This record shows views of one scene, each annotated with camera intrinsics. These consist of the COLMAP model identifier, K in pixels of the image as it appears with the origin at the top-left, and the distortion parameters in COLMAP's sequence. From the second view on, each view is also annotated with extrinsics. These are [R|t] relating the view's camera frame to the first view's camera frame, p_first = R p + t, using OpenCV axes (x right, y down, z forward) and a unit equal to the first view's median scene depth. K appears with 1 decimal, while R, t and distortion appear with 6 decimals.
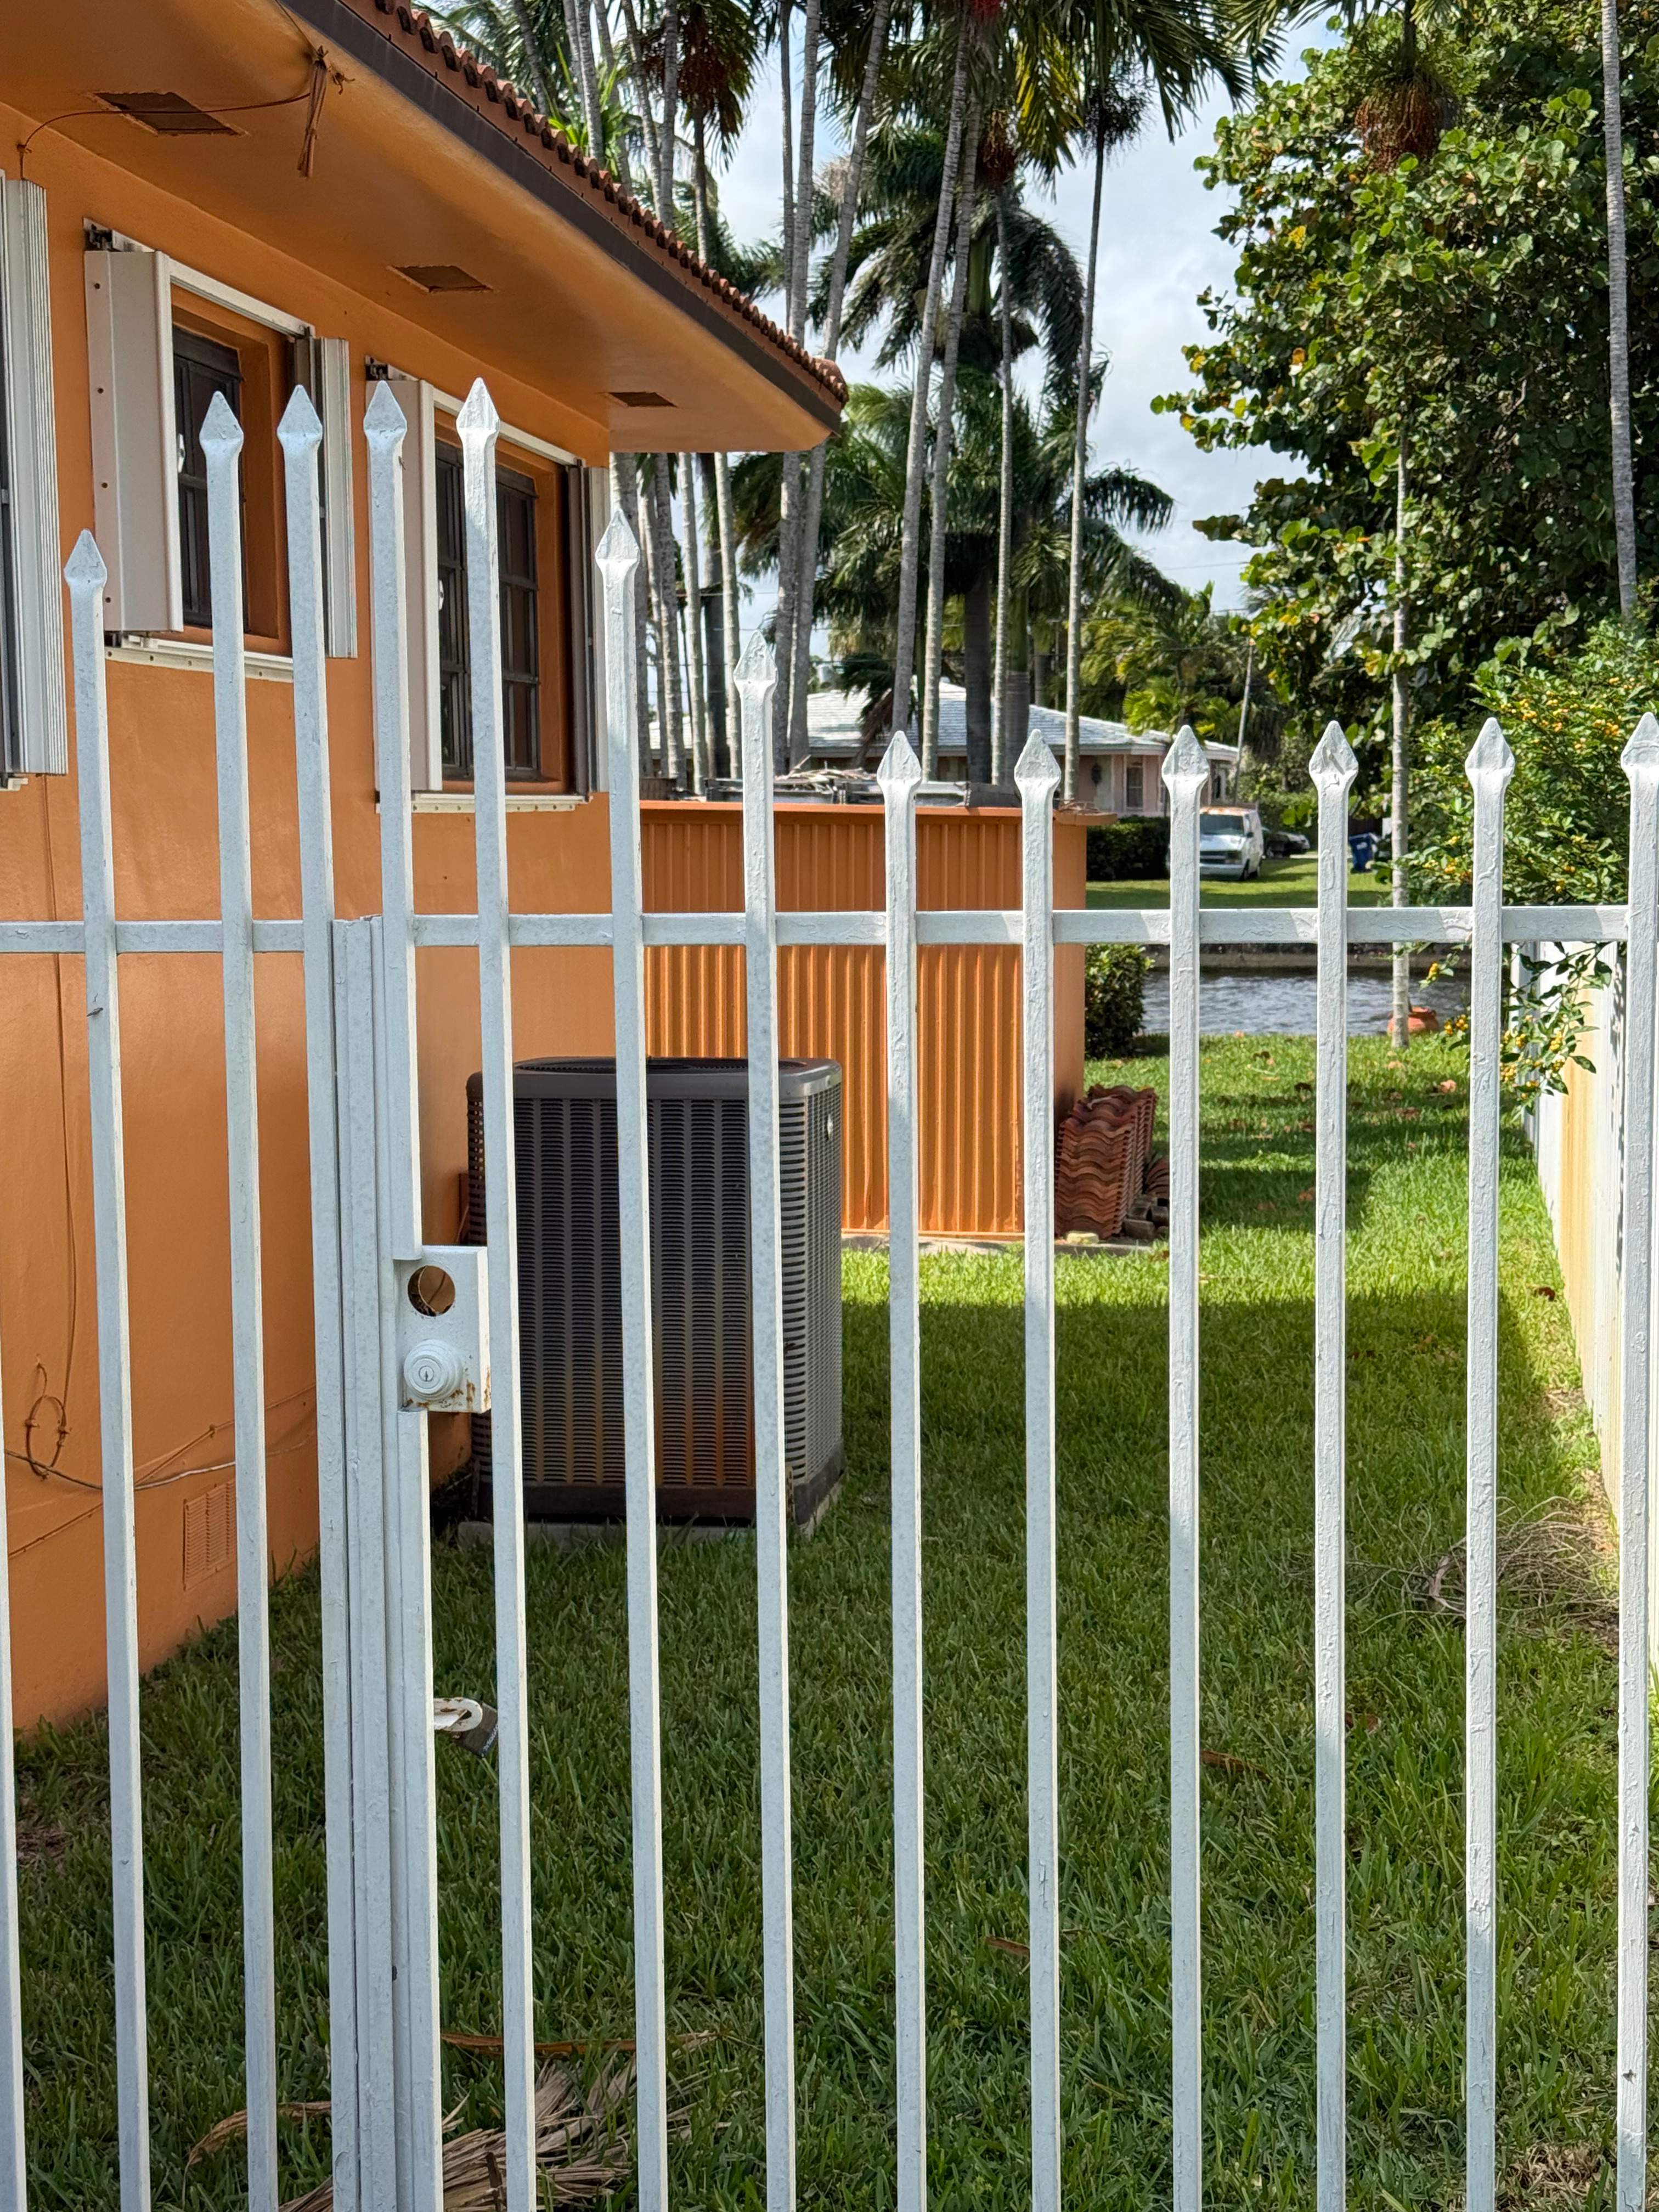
lens RADIAL K [[3103.9, 0, 829.5], [0, 3103.9, 1106.0], [0, 0, 1]] dist [0.120019, 0.020843]
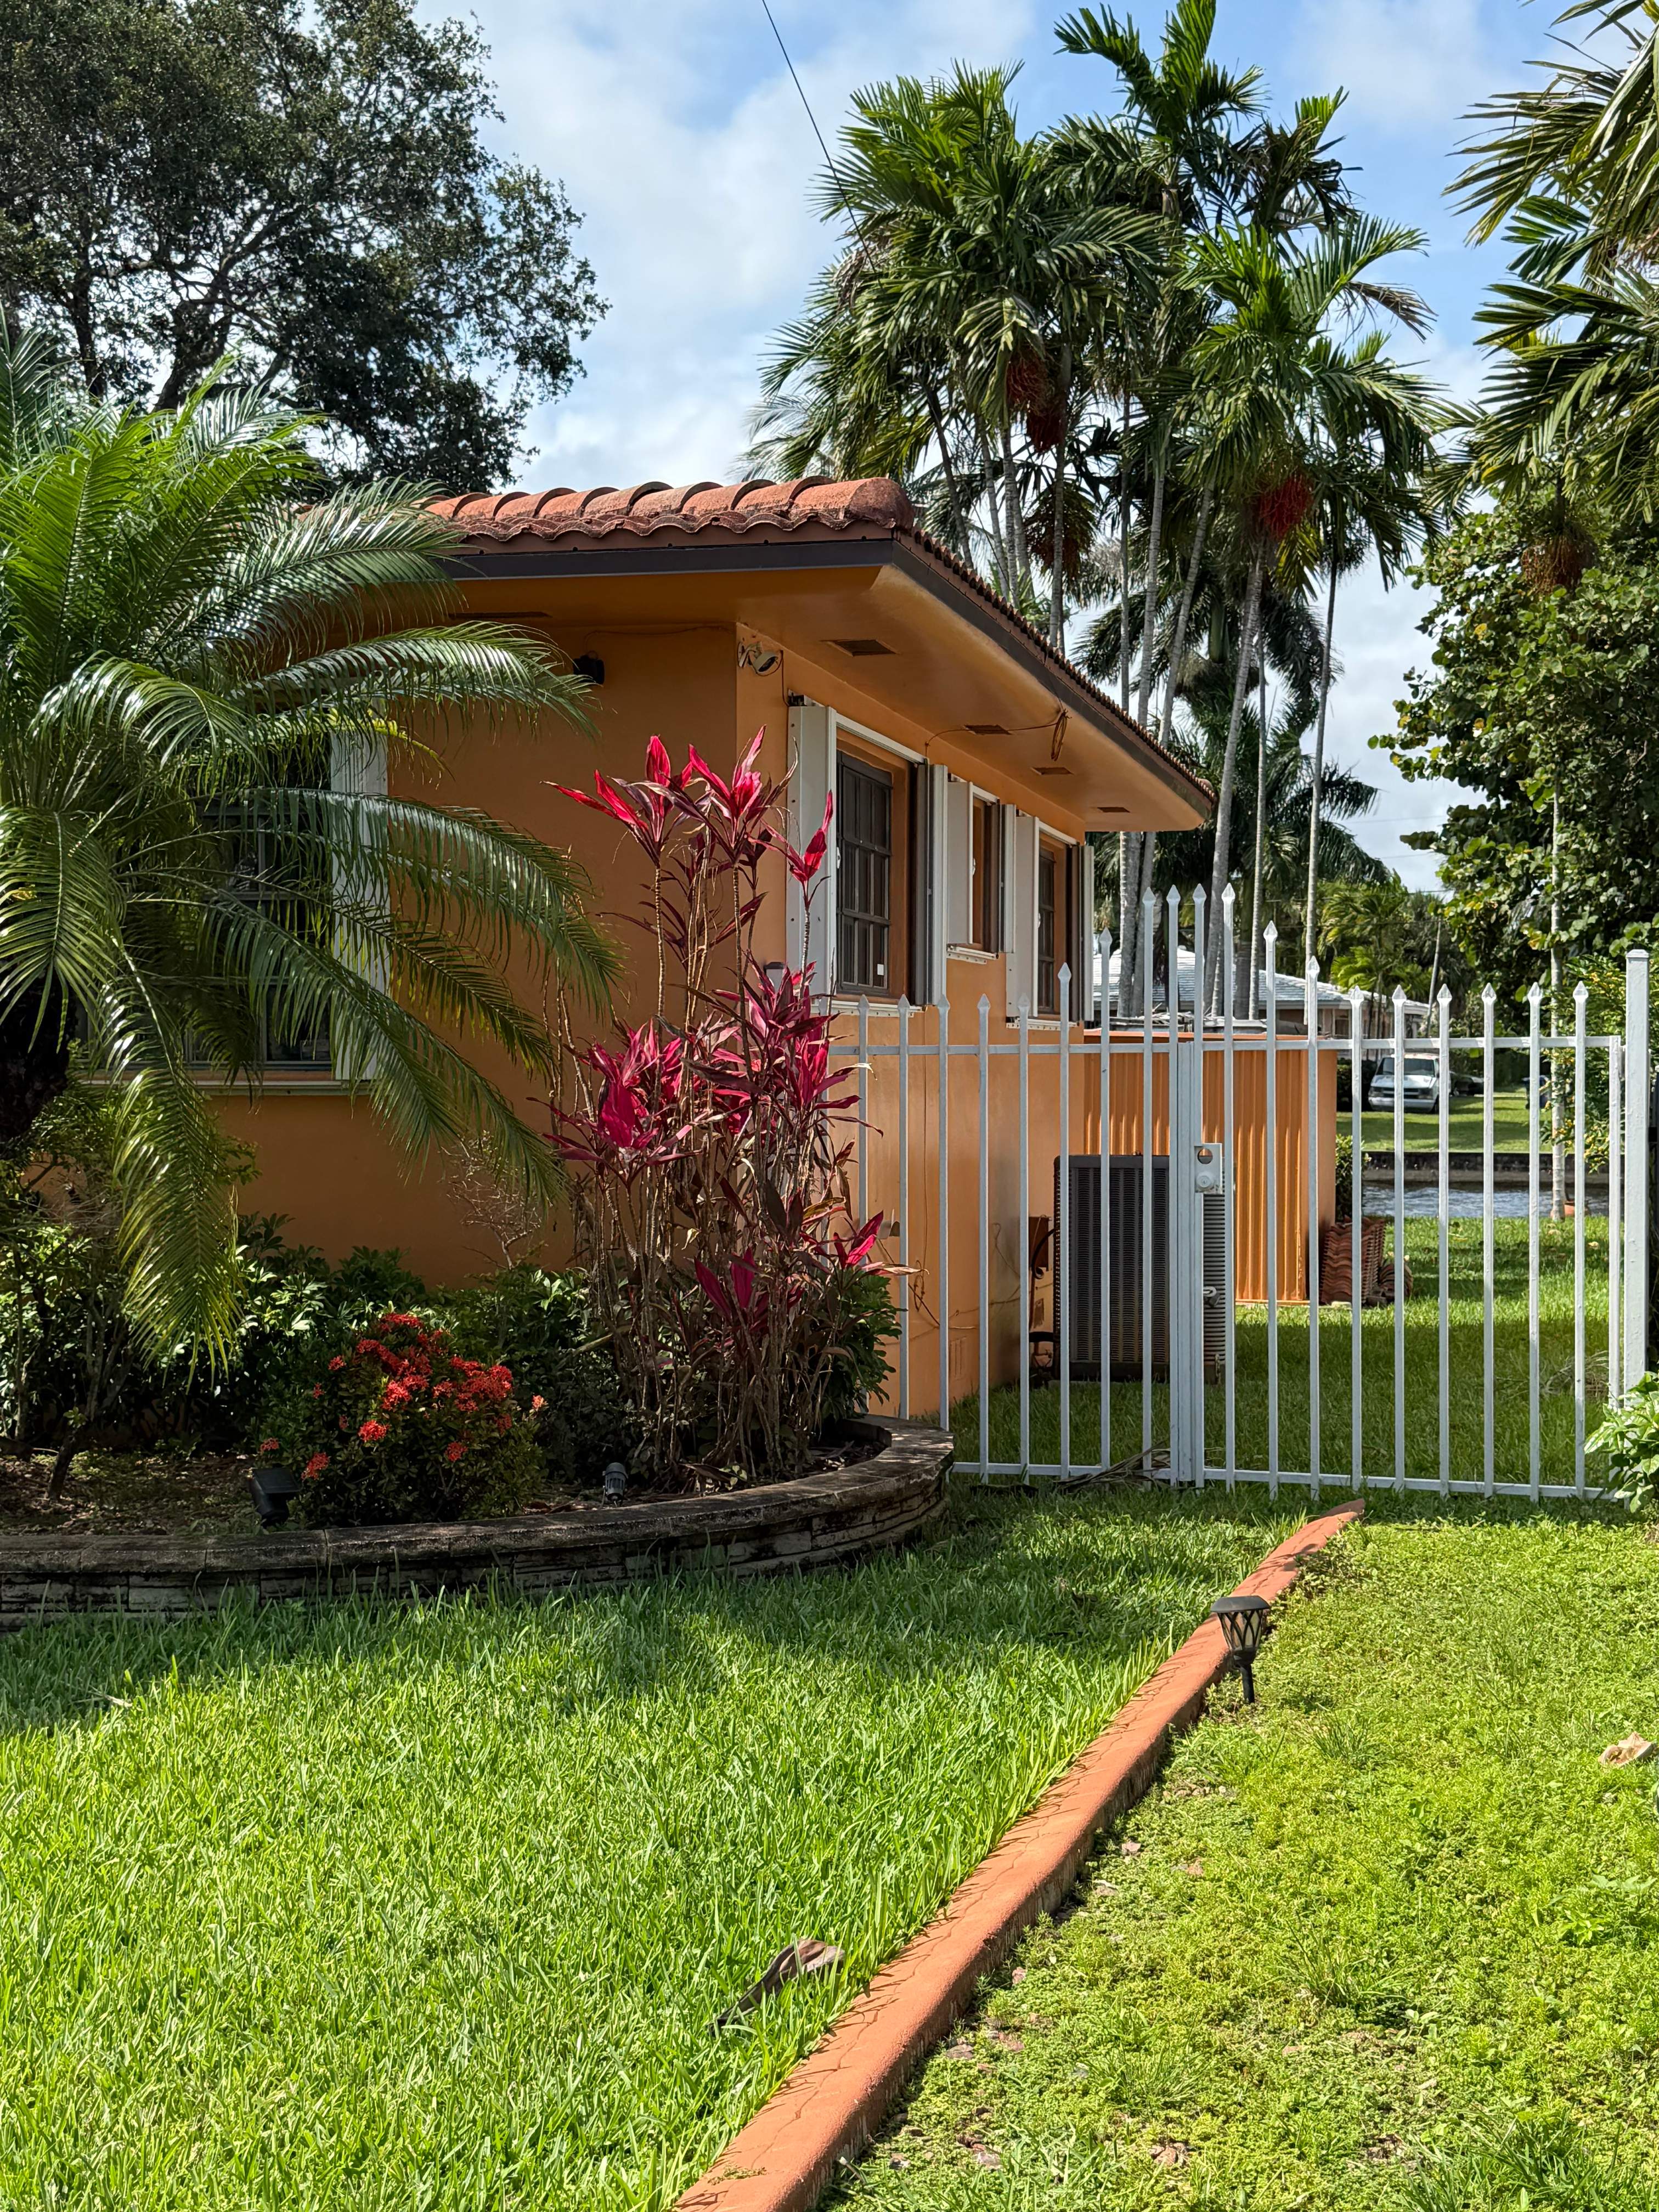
lens RADIAL K [[2737.3, 0, 829.5], [0, 2737.3, 1106.0], [0, 0, 1]] dist [0.123308, -0.022272]
pose [[0.996375, 0.013185, -0.084036, -0.031369], [-0.019435, 0.997069, -0.073994, 0.025847], [0.082814, 0.075359, 0.993712, -0.220890]]
